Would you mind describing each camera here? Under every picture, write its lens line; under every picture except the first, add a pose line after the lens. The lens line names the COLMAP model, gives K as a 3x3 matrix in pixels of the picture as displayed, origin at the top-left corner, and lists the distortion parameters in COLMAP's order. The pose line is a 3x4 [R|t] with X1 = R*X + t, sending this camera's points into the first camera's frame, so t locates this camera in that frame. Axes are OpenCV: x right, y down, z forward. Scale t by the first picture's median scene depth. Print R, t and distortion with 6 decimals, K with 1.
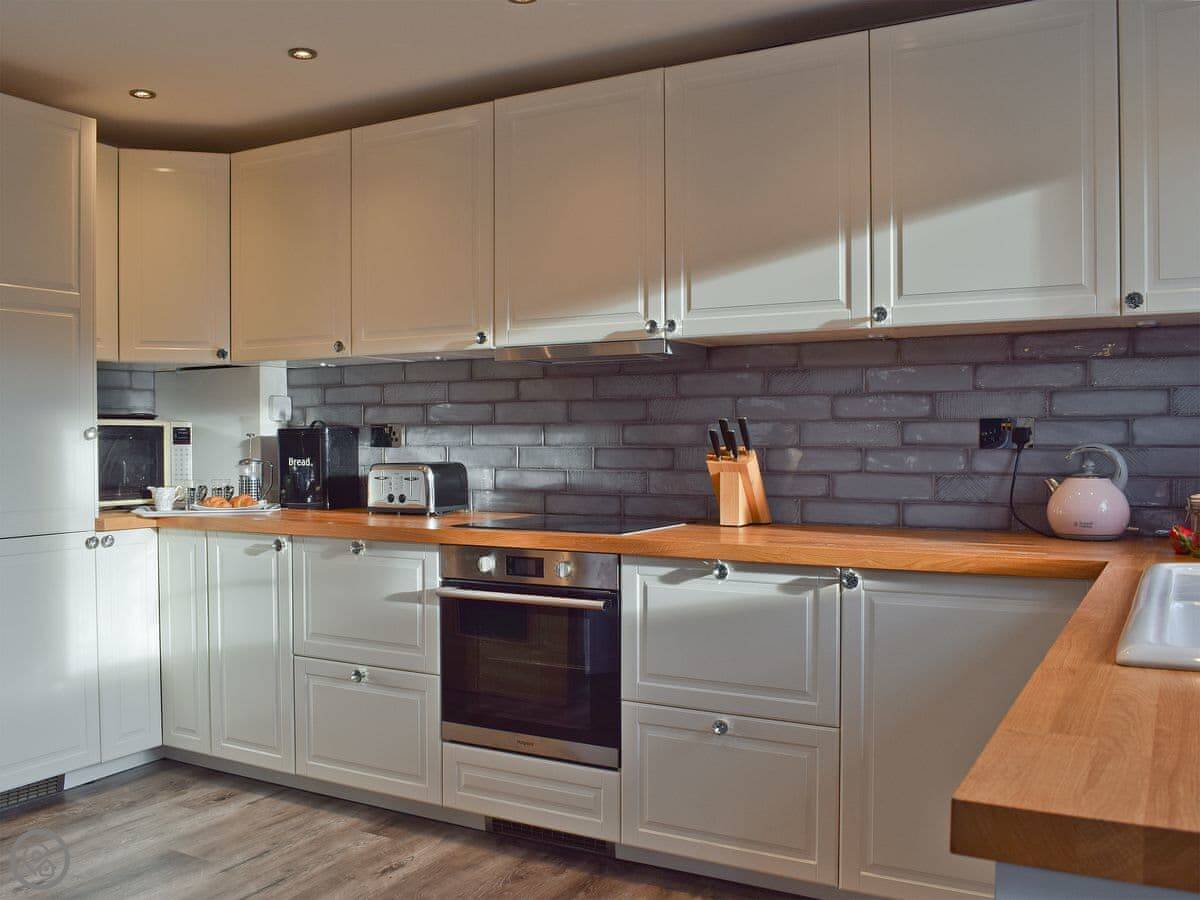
lens RADIAL K [[1073.4, 0, 600.0], [0, 1073.4, 450.0], [0, 0, 1]] dist [-0.066205, -0.000010]
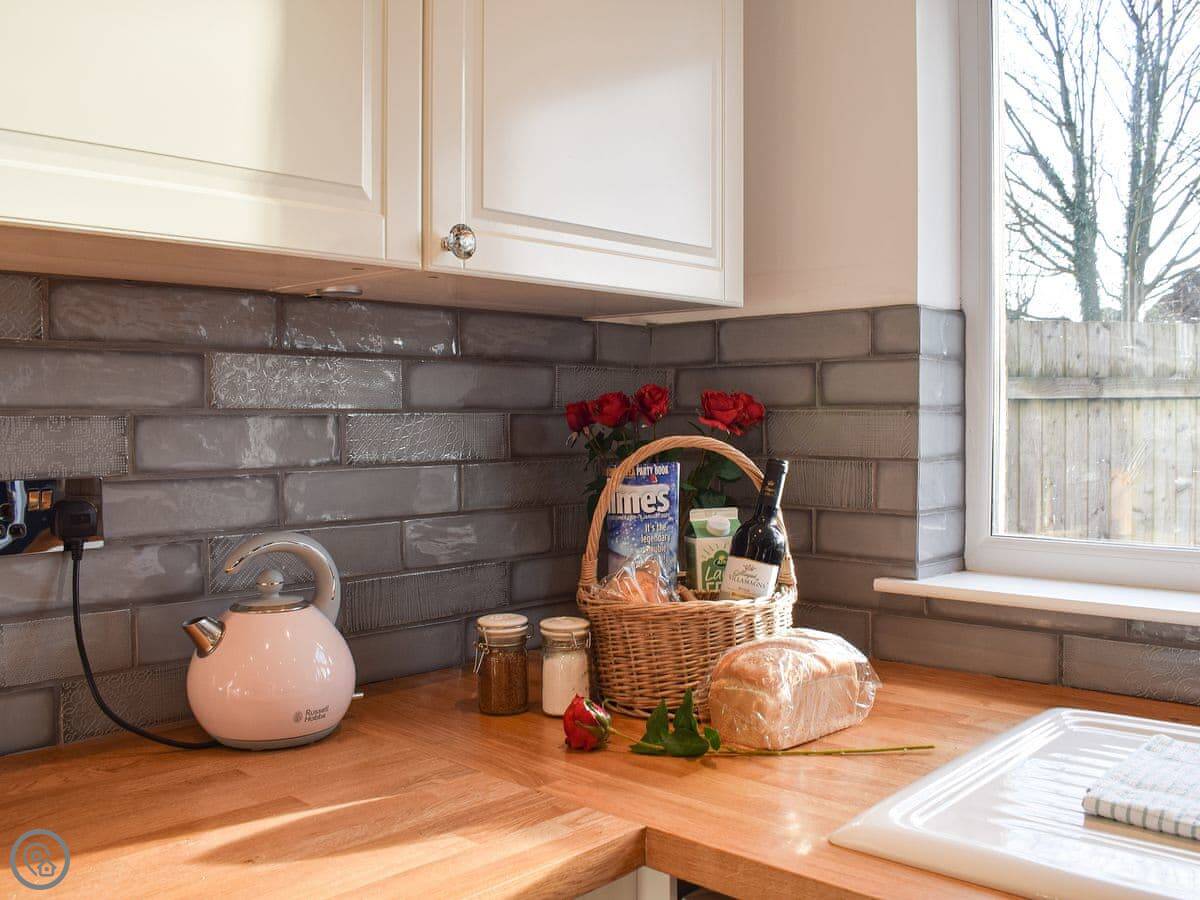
lens RADIAL K [[1073.4, 0, 600.0], [0, 1073.4, 450.0], [0, 0, 1]] dist [-0.066205, -0.000010]
pose [[0.236356, -0.032127, 0.971135, 0.037486], [0.013297, 0.999467, 0.029828, -0.052991], [-0.971576, 0.005863, 0.236657, 0.714654]]
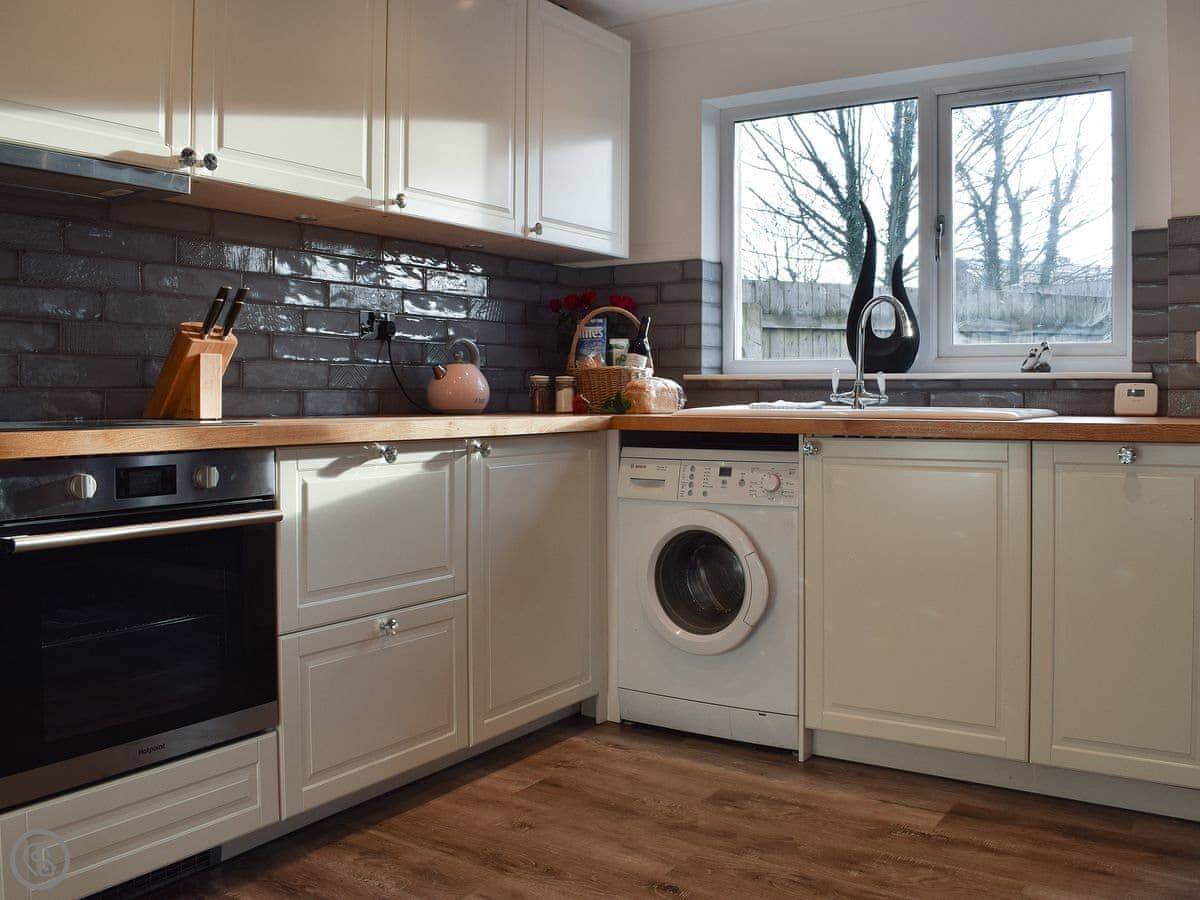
lens RADIAL K [[1095.6, 0, 600.4], [0, 1095.6, 399.4], [0, 0, 1]] dist [-0.084878, -0.000026]
pose [[0.064872, -0.000571, 0.997893, -0.758240], [0.011143, 0.999938, -0.000153, 0.065696], [-0.997831, 0.011130, 0.064874, 0.723249]]
